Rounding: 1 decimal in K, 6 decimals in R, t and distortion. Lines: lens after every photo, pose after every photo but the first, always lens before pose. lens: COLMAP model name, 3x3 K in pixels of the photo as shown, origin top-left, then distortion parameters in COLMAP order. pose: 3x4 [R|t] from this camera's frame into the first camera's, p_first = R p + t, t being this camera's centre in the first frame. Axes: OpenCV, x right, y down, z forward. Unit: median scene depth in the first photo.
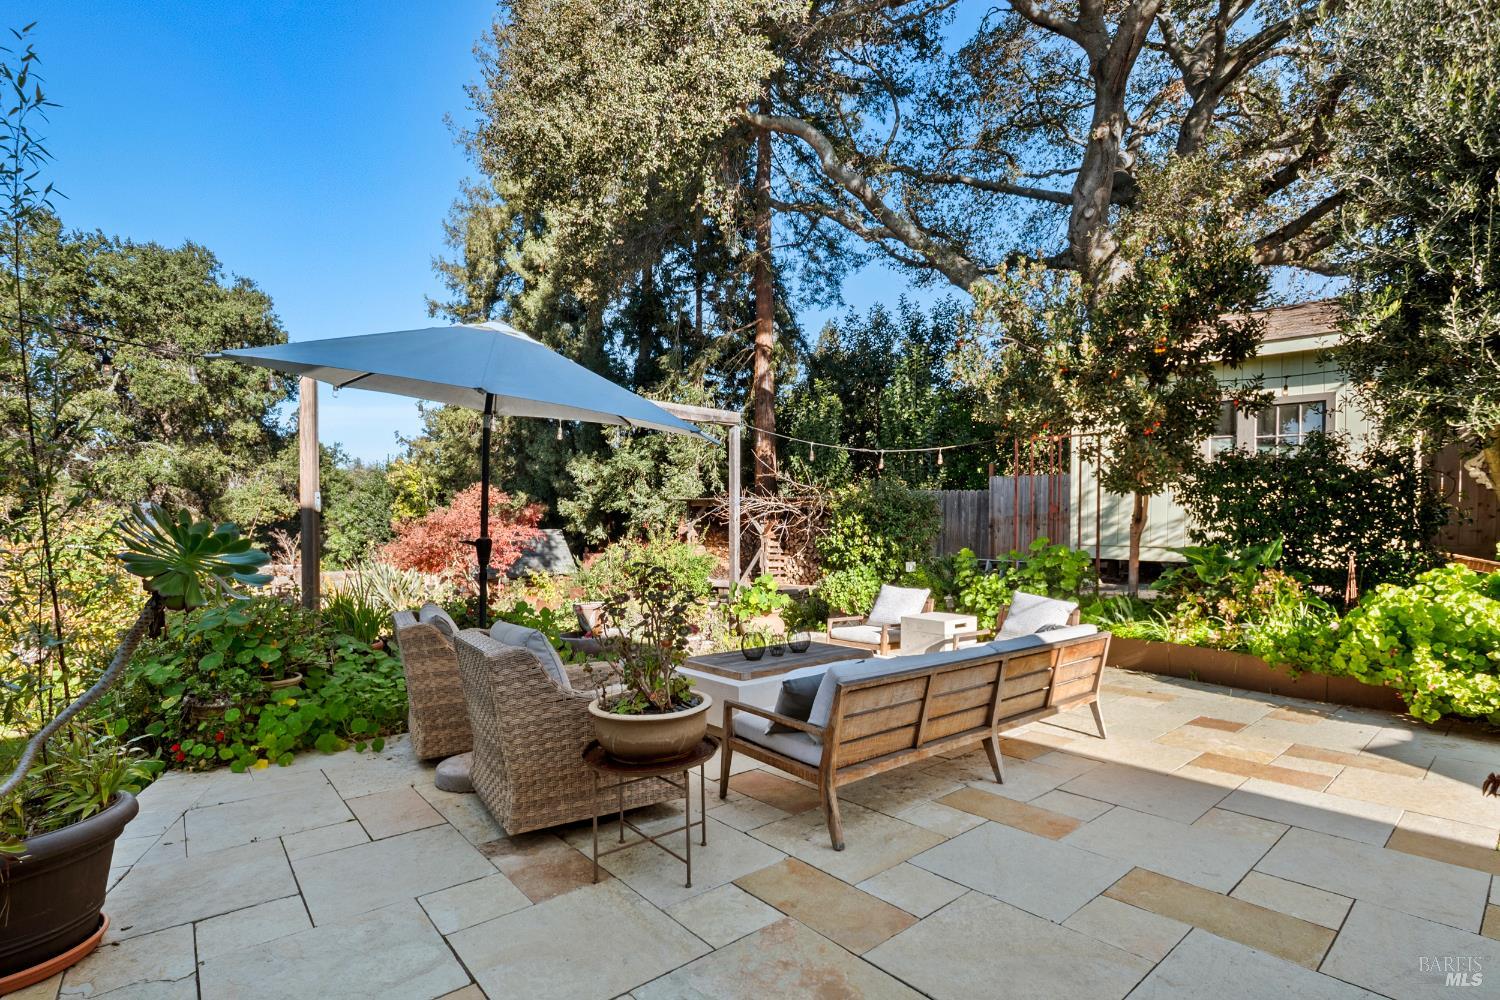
lens RADIAL K [[709.0, 0, 742.6], [0, 709.0, 530.2], [0, 0, 1]] dist [-0.017552, 0.000413]
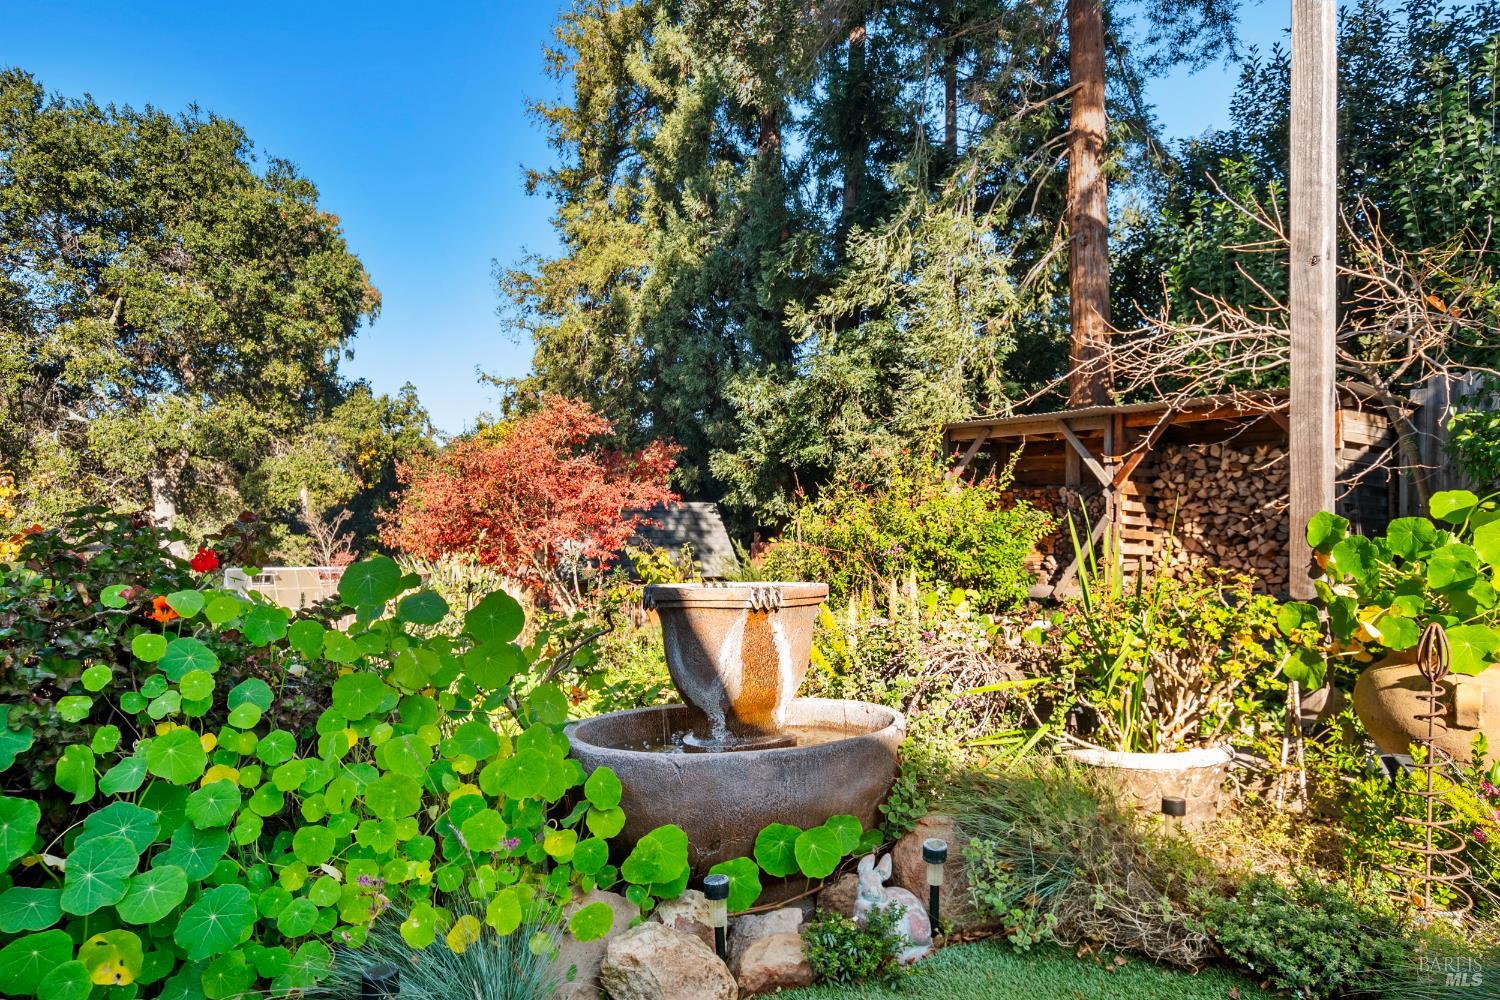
lens RADIAL K [[955.0, 0, 771.1], [0, 955.0, 536.2], [0, 0, 1]] dist [-0.006475, 0.001921]
pose [[0.978776, -0.002940, -0.204910, -0.046445], [0.003333, 0.999993, 0.001576, 0.026935], [0.204904, -0.002225, 0.978779, 0.223975]]
